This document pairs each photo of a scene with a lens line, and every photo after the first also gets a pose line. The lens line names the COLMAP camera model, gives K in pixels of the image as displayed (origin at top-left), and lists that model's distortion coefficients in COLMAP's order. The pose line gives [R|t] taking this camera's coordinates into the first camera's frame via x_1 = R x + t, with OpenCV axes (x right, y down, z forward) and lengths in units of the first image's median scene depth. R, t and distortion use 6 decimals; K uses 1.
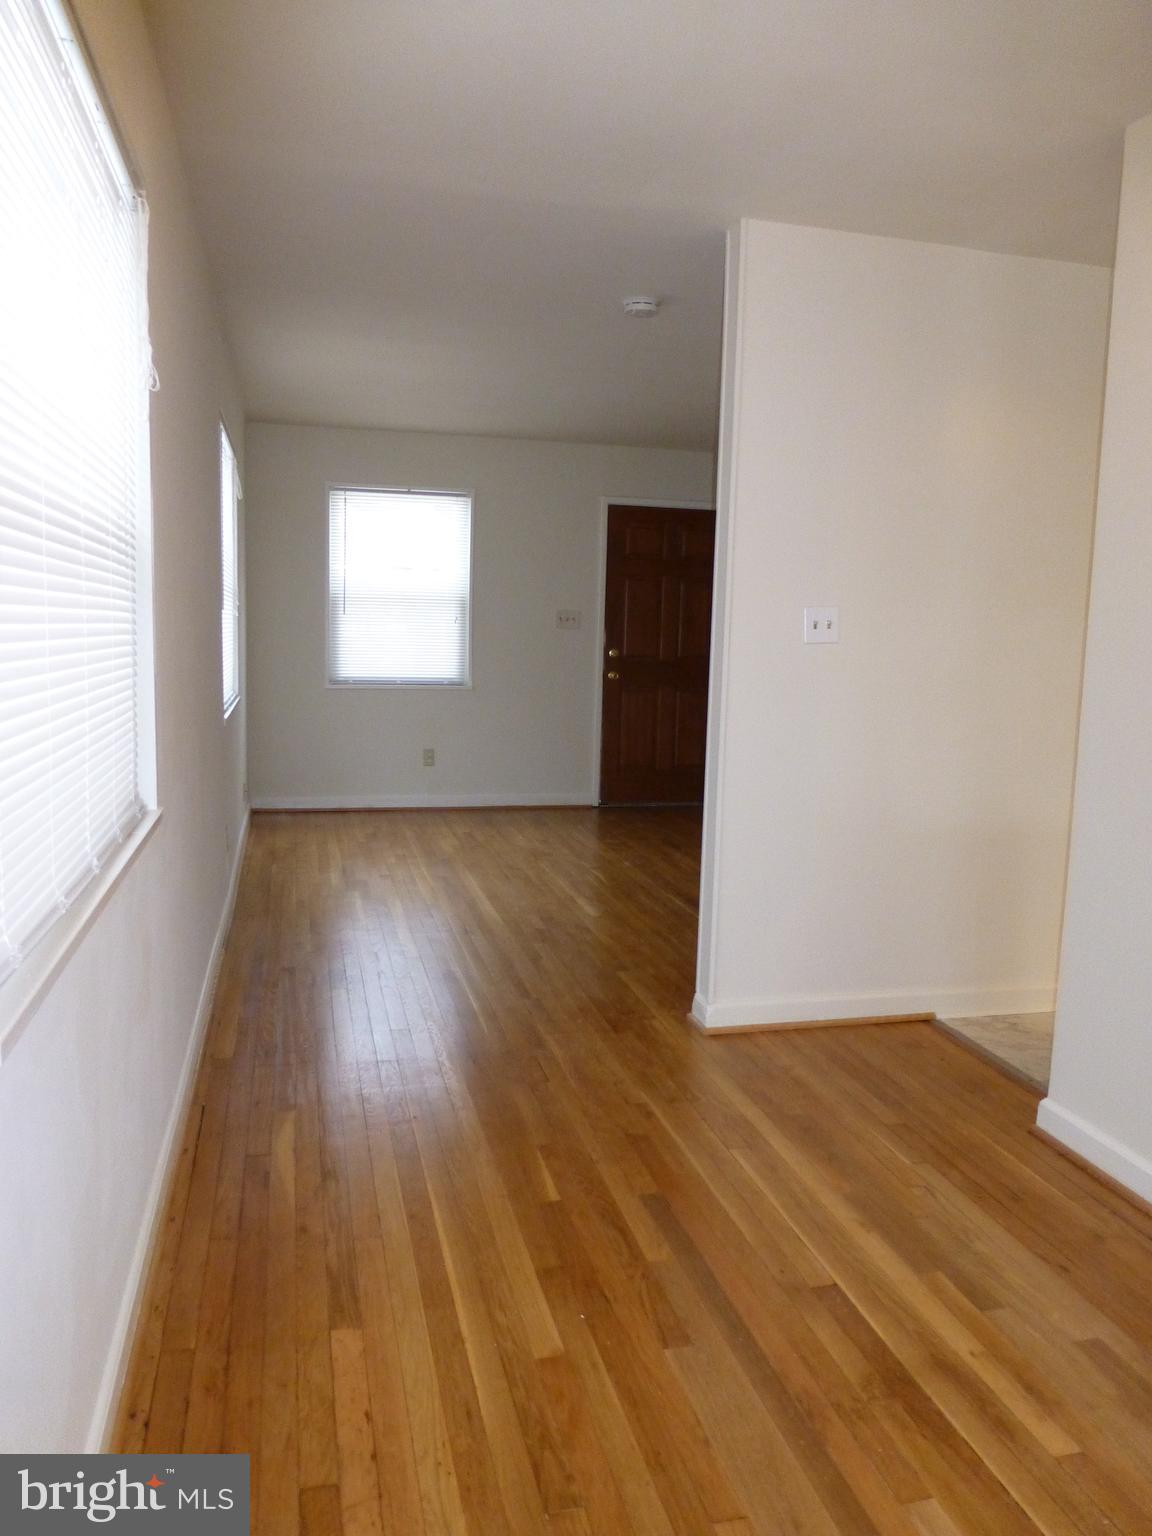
lens RADIAL K [[1101.5, 0, 576.0], [0, 1101.5, 768.0], [0, 0, 1]] dist [-0.029072, -0.009012]
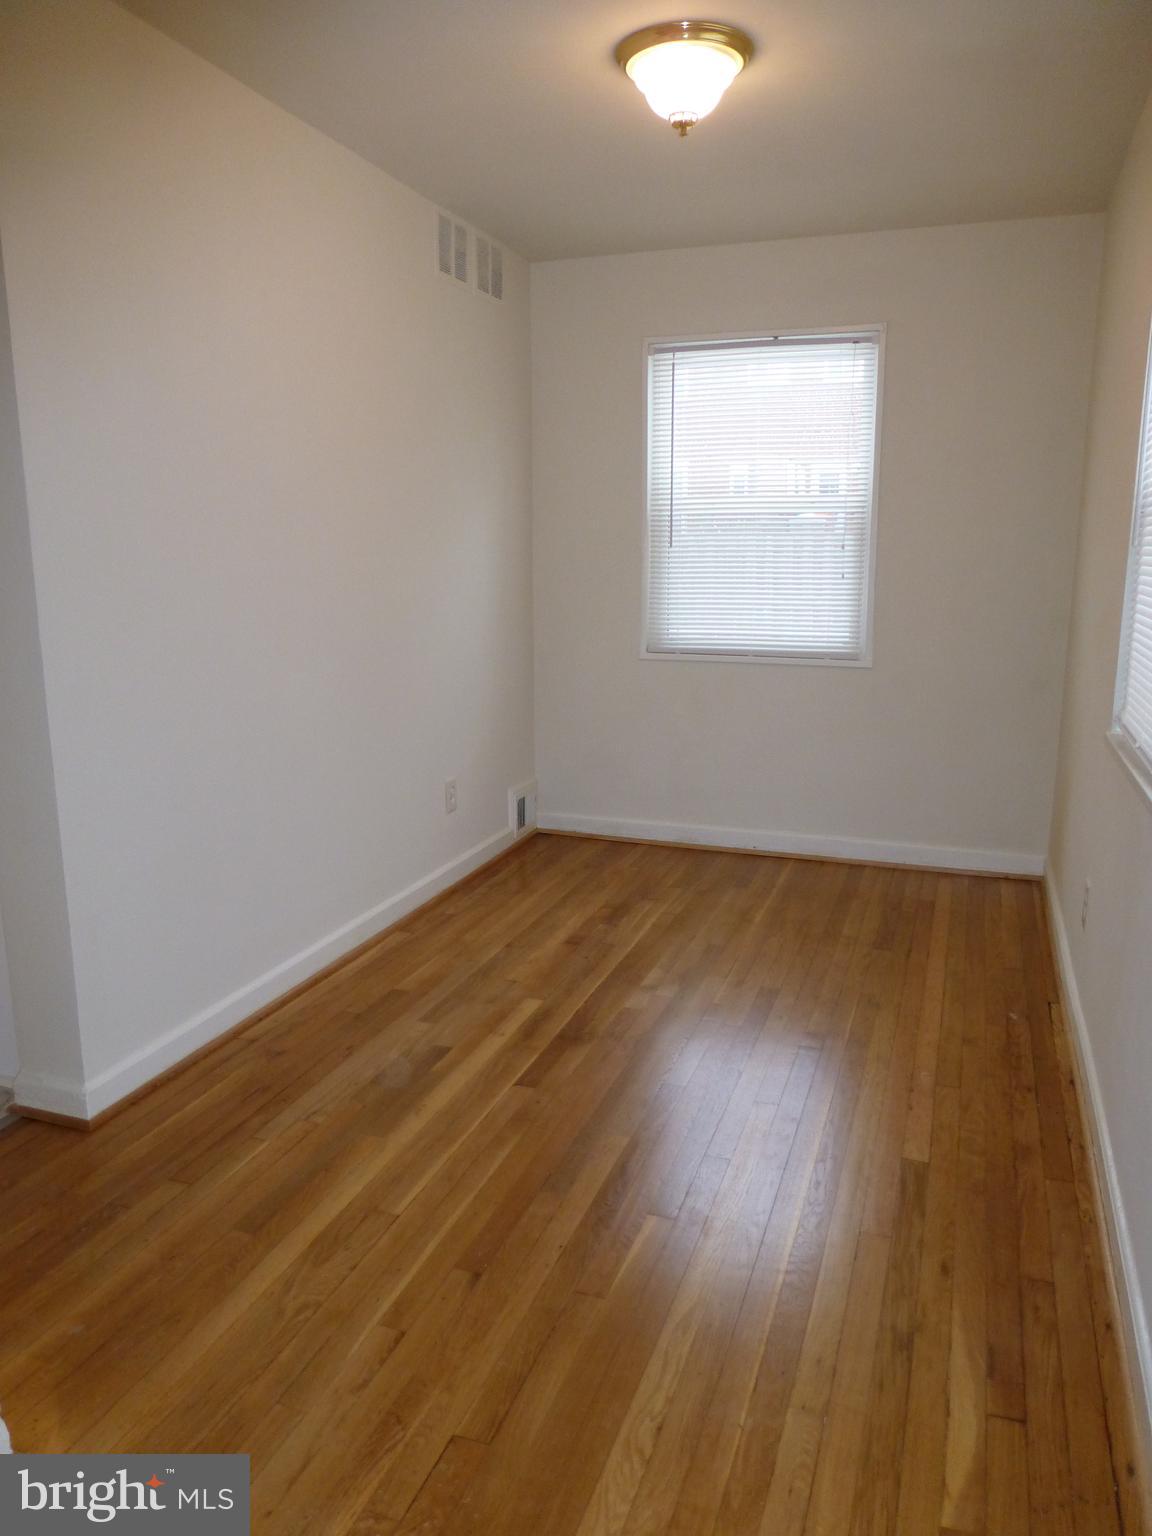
lens RADIAL K [[1101.5, 0, 576.0], [0, 1101.5, 768.0], [0, 0, 1]] dist [-0.029072, -0.009012]
pose [[-0.829293, -0.139336, 0.541165, -0.412462], [0.048866, 0.946624, 0.318614, -0.243647], [-0.556674, 0.290669, -0.778219, 1.691774]]
